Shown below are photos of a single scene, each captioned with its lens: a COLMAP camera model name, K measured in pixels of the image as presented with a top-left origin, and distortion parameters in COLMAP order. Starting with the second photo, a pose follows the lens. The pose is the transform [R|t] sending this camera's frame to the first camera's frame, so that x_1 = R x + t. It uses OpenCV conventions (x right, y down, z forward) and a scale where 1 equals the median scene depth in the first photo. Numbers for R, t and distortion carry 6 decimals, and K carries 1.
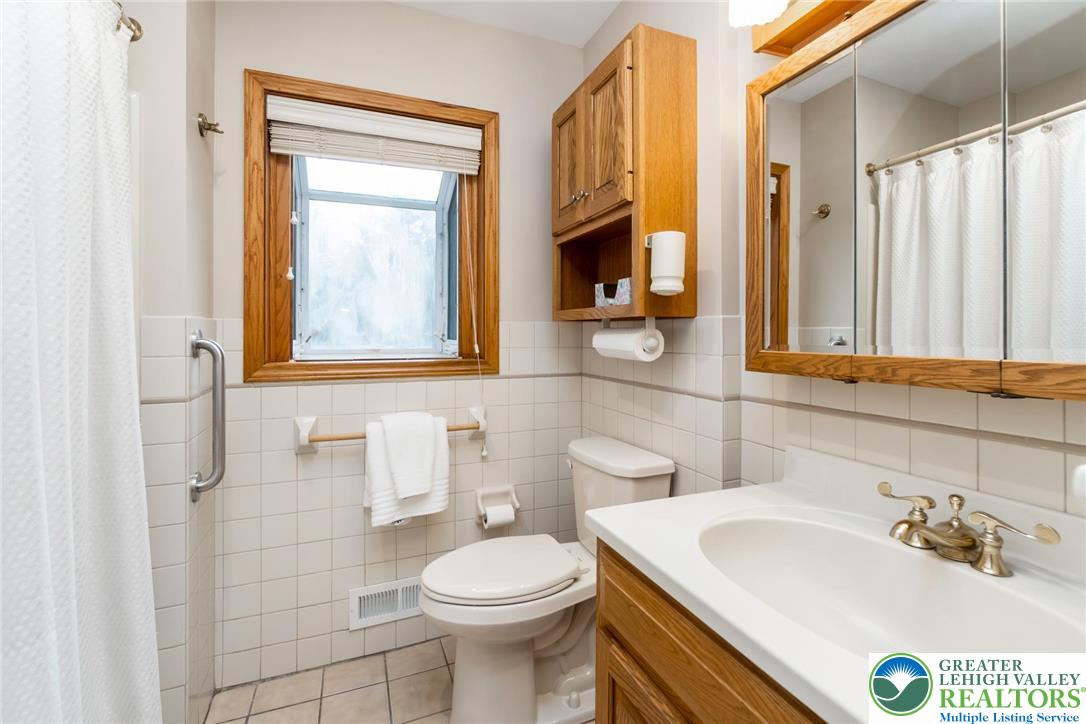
lens RADIAL K [[476.6, 0, 544.6], [0, 476.6, 339.9], [0, 0, 1]] dist [-0.021269, 0.000347]
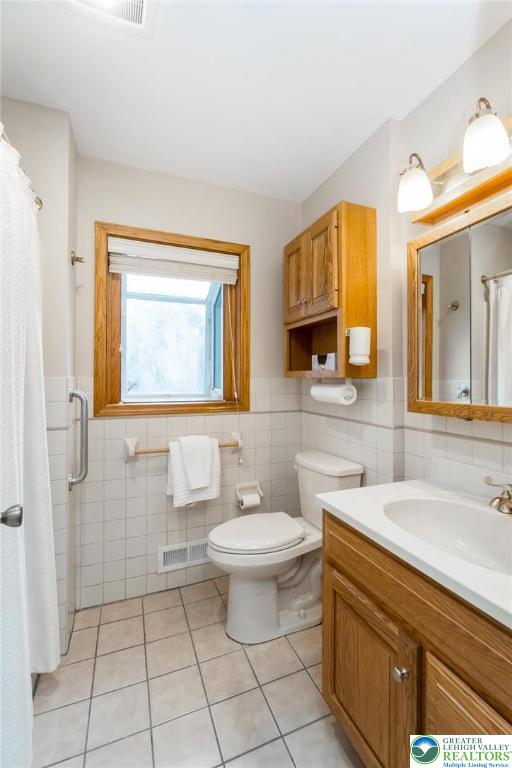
lens RADIAL K [[337.0, 0, 261.6], [0, 337.0, 376.5], [0, 0, 1]] dist [-0.021269, 0.000347]
pose [[0.999978, 0.002481, 0.006166, -0.076113], [-0.002377, 0.999858, -0.016708, -0.028856], [-0.006206, 0.016693, 0.999841, -0.141495]]
